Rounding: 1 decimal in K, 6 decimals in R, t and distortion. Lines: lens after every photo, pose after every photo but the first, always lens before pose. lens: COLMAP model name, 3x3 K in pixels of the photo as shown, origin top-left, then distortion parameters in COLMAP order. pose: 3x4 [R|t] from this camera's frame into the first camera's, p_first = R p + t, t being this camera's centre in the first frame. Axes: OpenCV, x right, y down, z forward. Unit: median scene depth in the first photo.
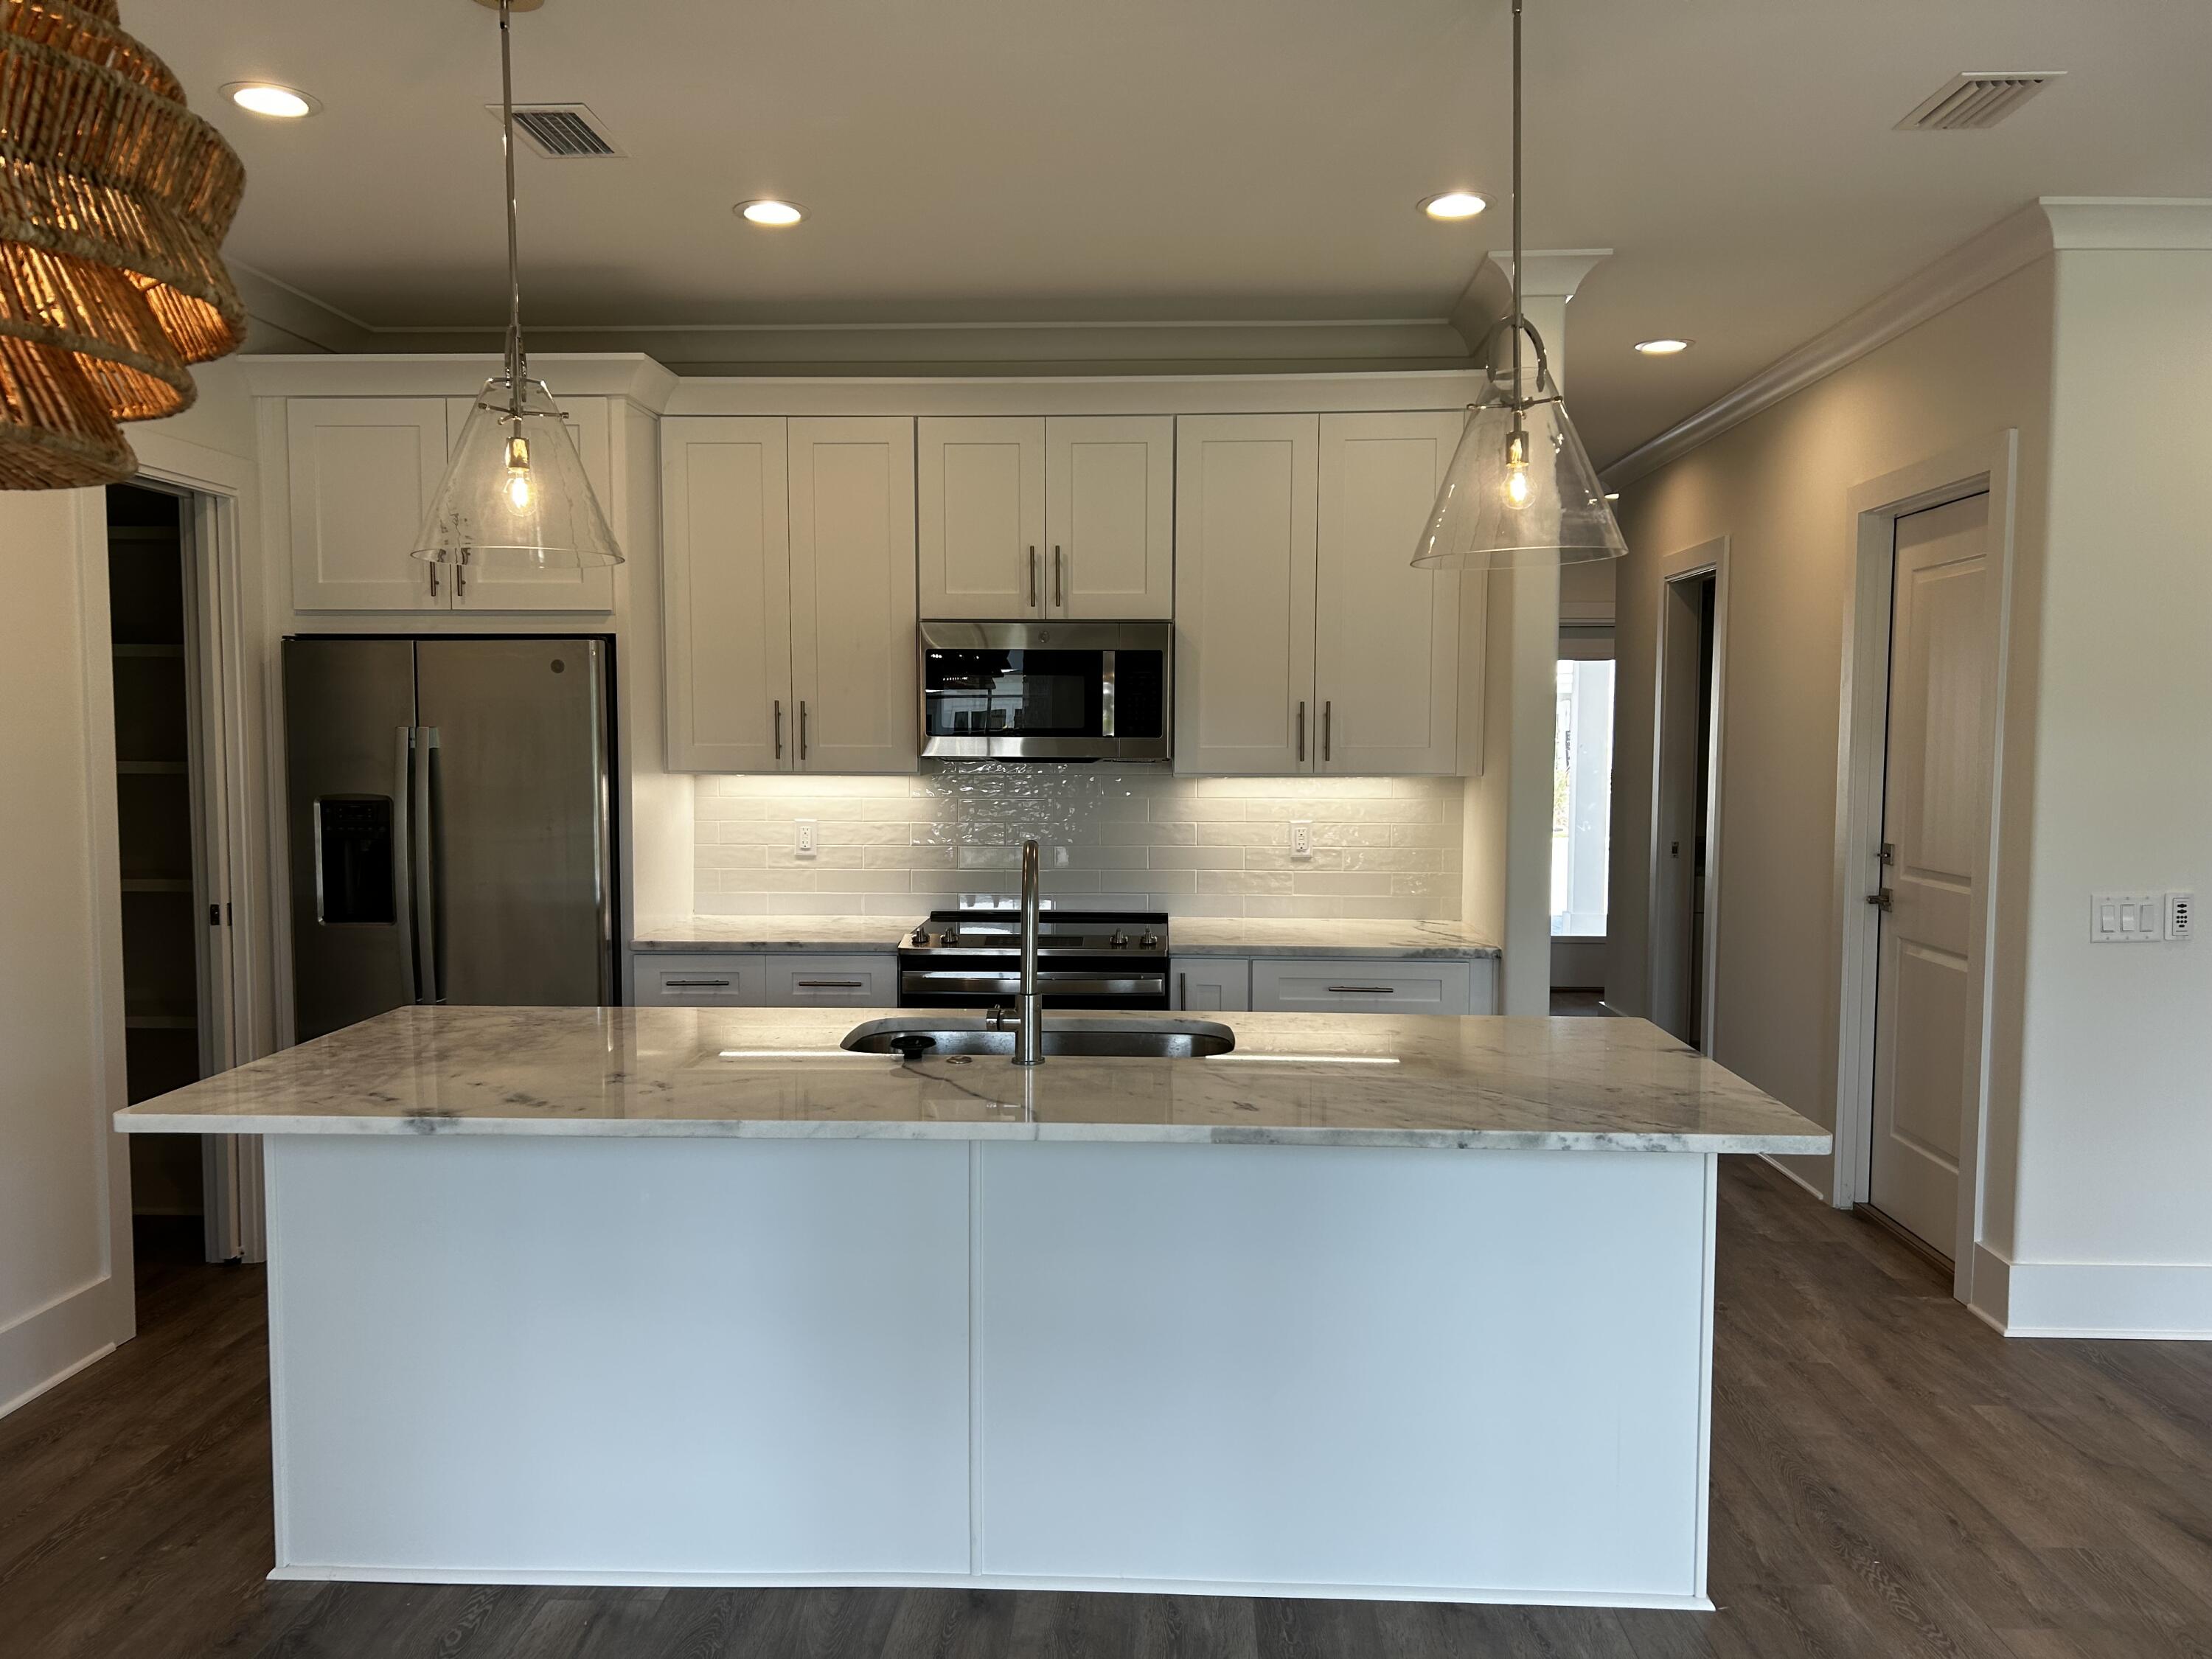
lens RADIAL K [[1680.4, 0, 1102.6], [0, 1680.4, 841.4], [0, 0, 1]] dist [0.055817, -0.076236]
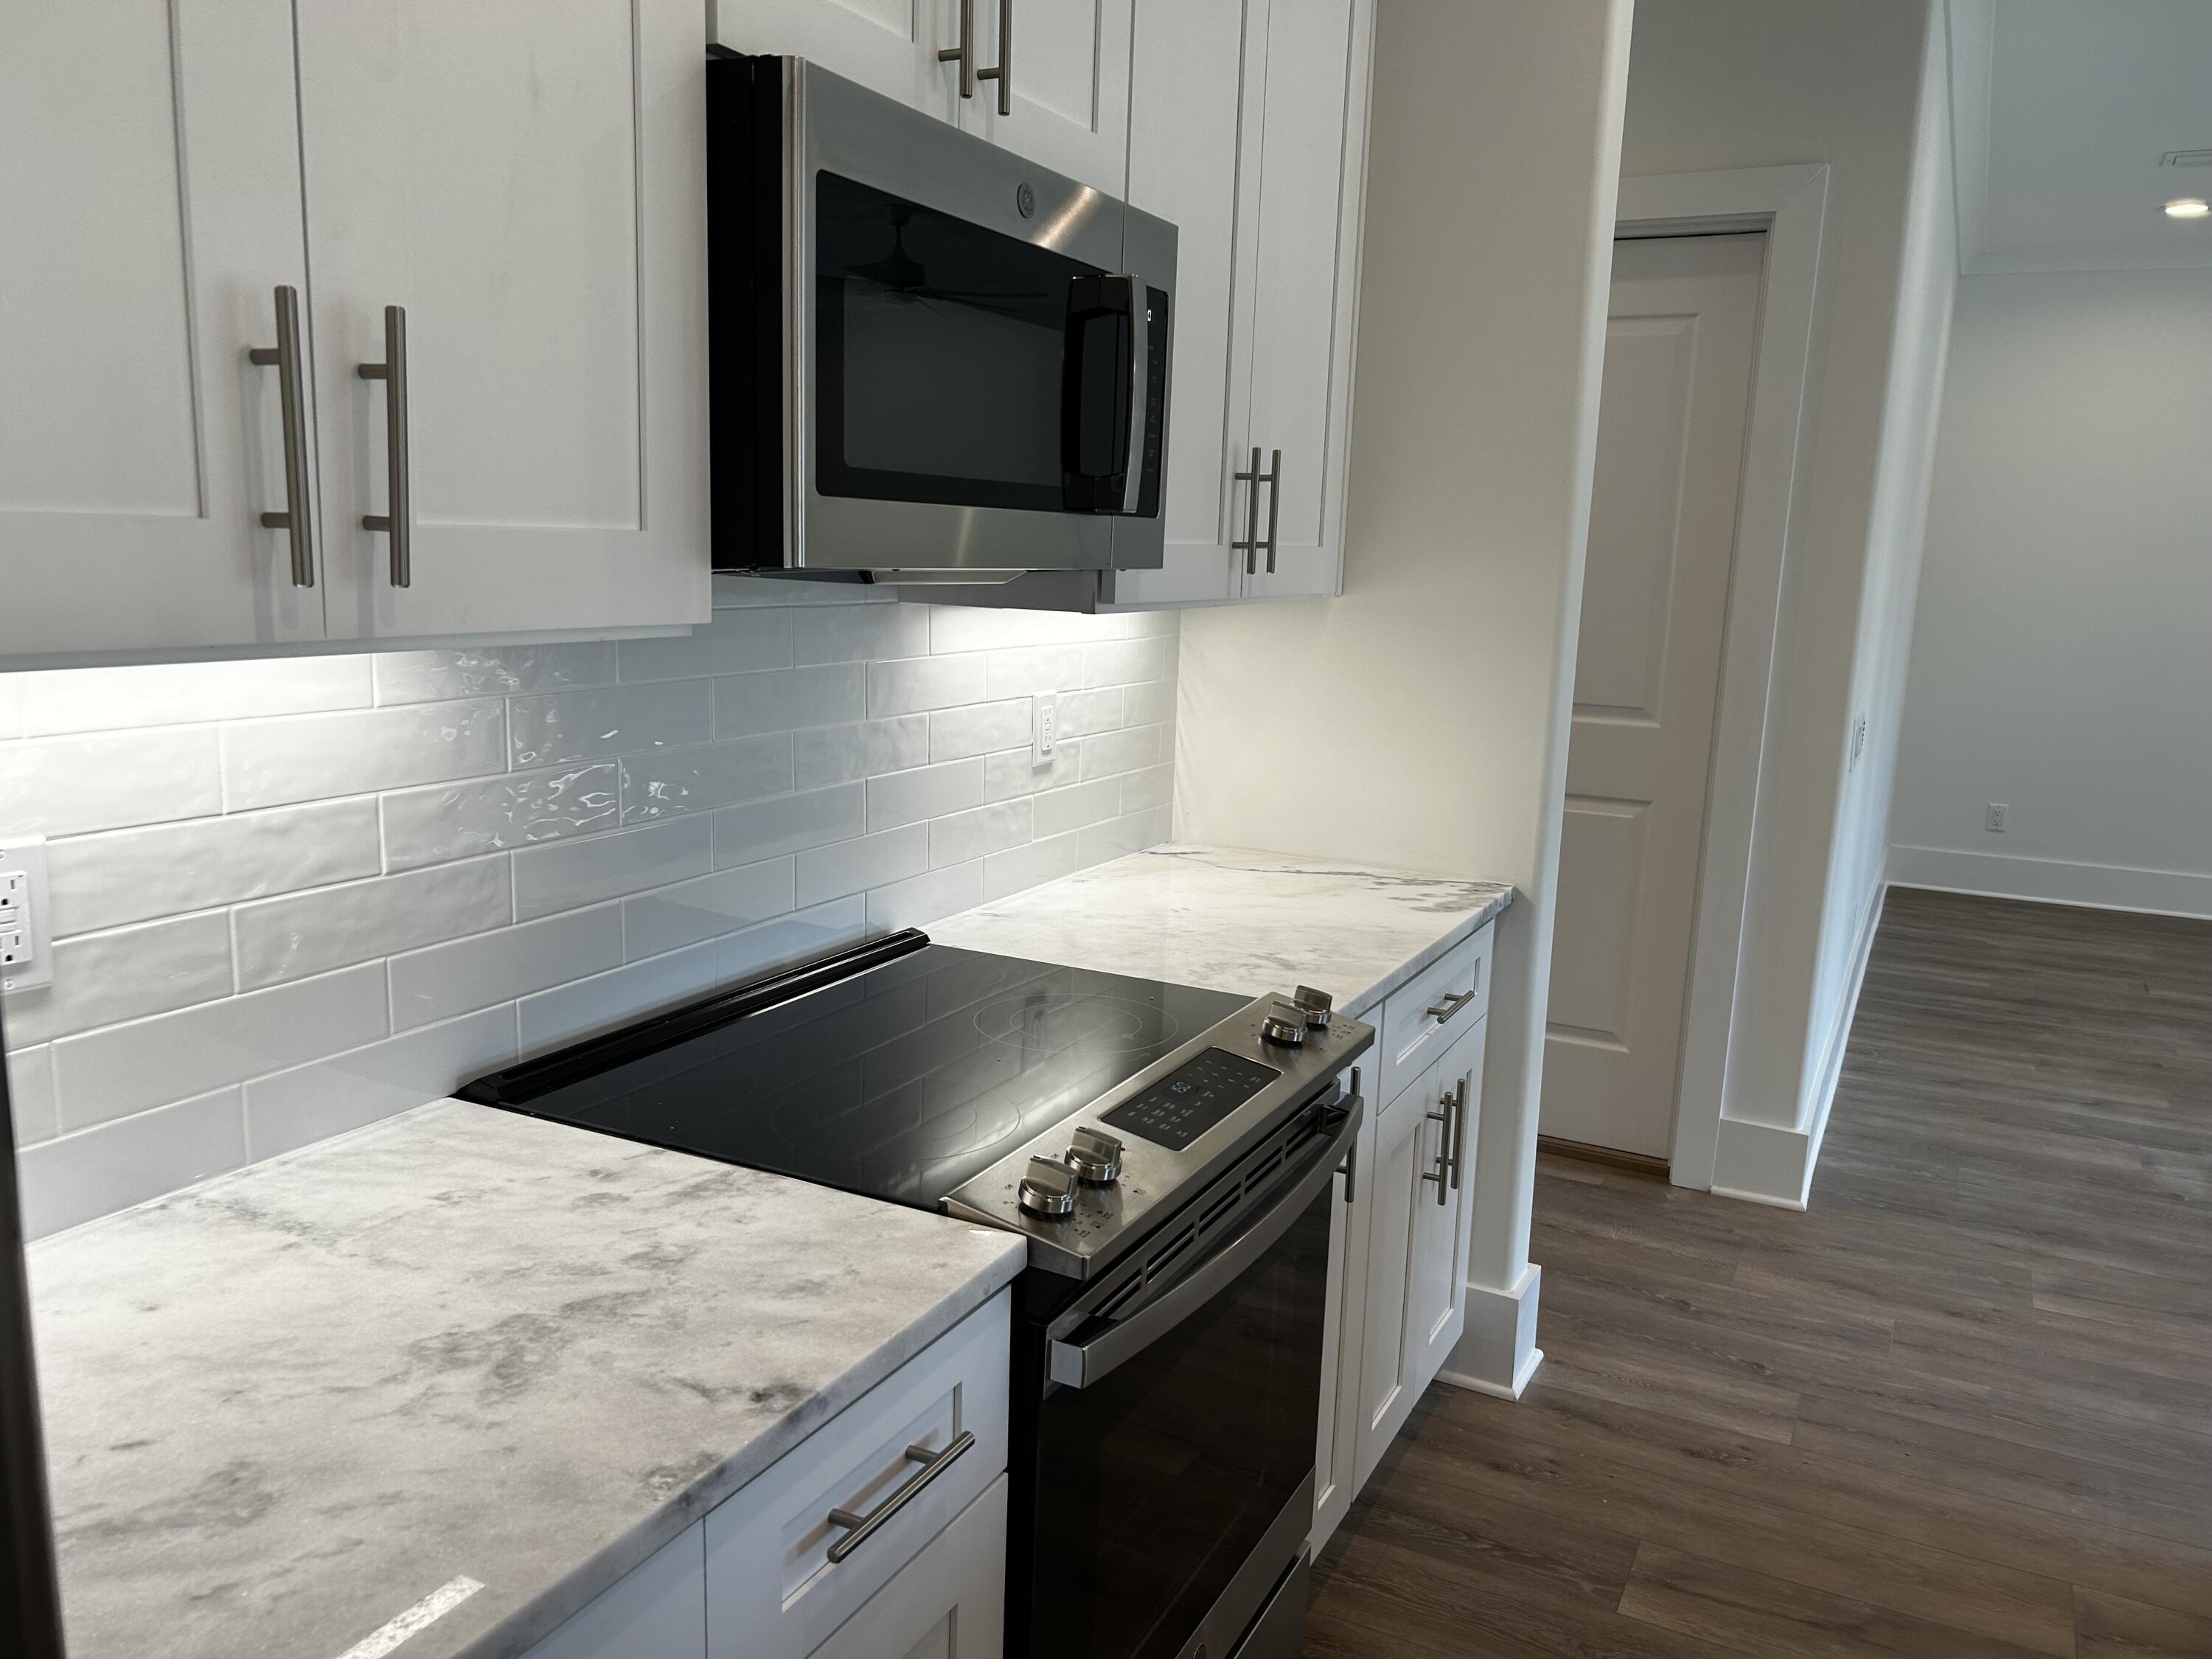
lens RADIAL K [[1680.4, 0, 1106.5], [0, 1680.4, 838.9], [0, 0, 1]] dist [0.055817, -0.076236]
pose [[0.416219, -0.153113, 0.896280, -0.364353], [0.030780, 0.987528, 0.154407, -0.050688], [-0.908743, -0.036679, 0.415740, 0.872437]]
